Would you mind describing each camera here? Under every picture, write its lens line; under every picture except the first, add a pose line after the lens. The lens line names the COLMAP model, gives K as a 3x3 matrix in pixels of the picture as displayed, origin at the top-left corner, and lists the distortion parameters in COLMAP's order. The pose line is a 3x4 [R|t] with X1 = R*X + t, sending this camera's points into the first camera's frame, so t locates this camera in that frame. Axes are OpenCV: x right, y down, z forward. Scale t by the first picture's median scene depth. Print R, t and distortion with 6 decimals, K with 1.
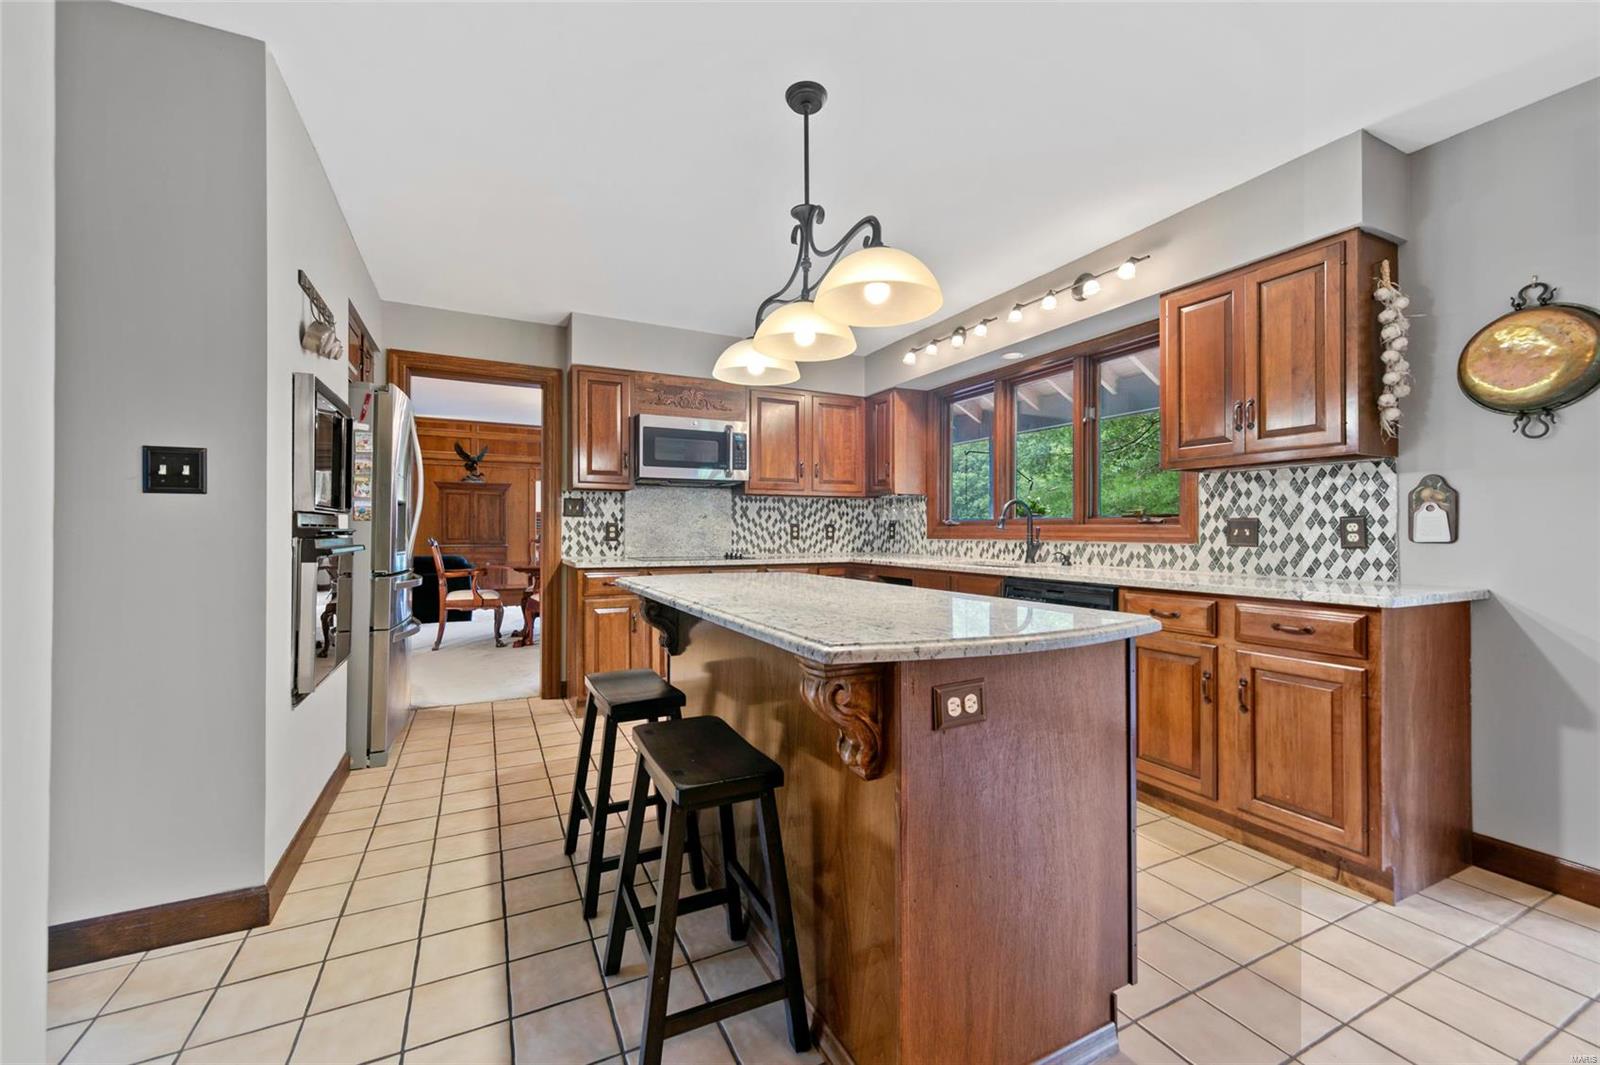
lens RADIAL K [[630.8, 0, 800.1], [0, 630.8, 531.2], [0, 0, 1]] dist [0.011856, -0.001555]
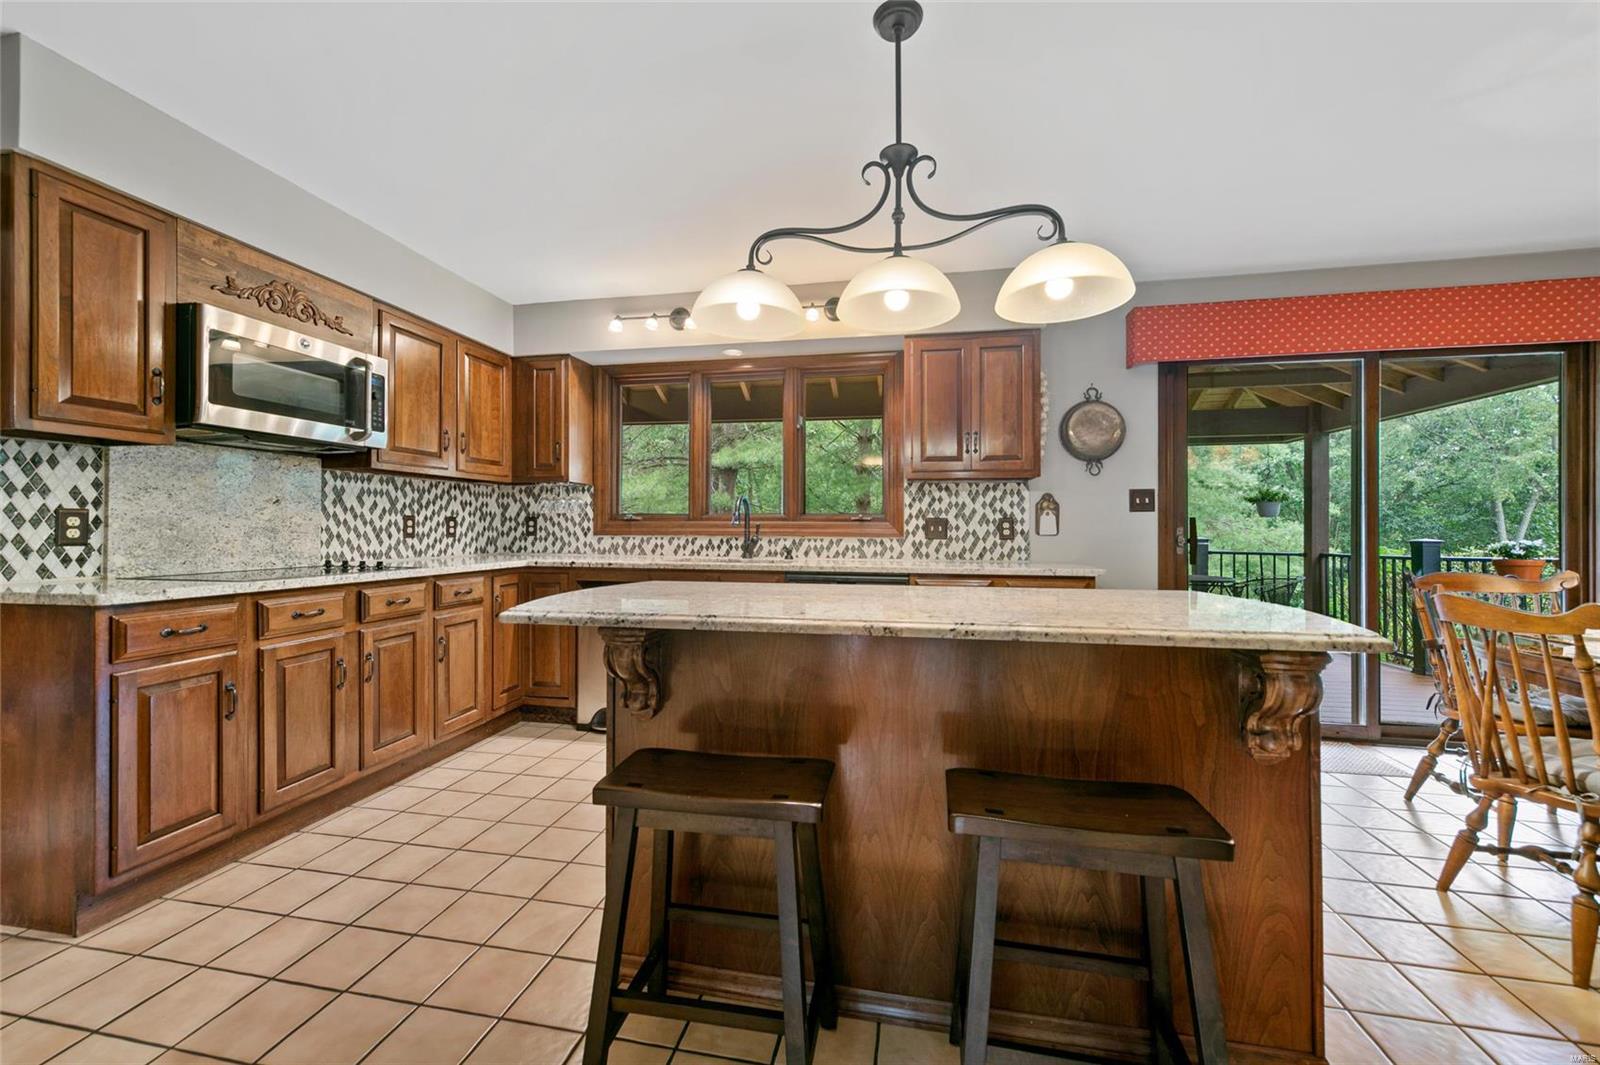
lens RADIAL K [[630.8, 0, 800.5], [0, 630.8, 523.4], [0, 0, 1]] dist [0.011856, -0.001555]
pose [[0.618003, 0.006008, 0.786153, -0.359293], [-0.003190, 0.999982, -0.005134, -0.001009], [-0.786170, 0.000665, 0.618010, 0.276523]]
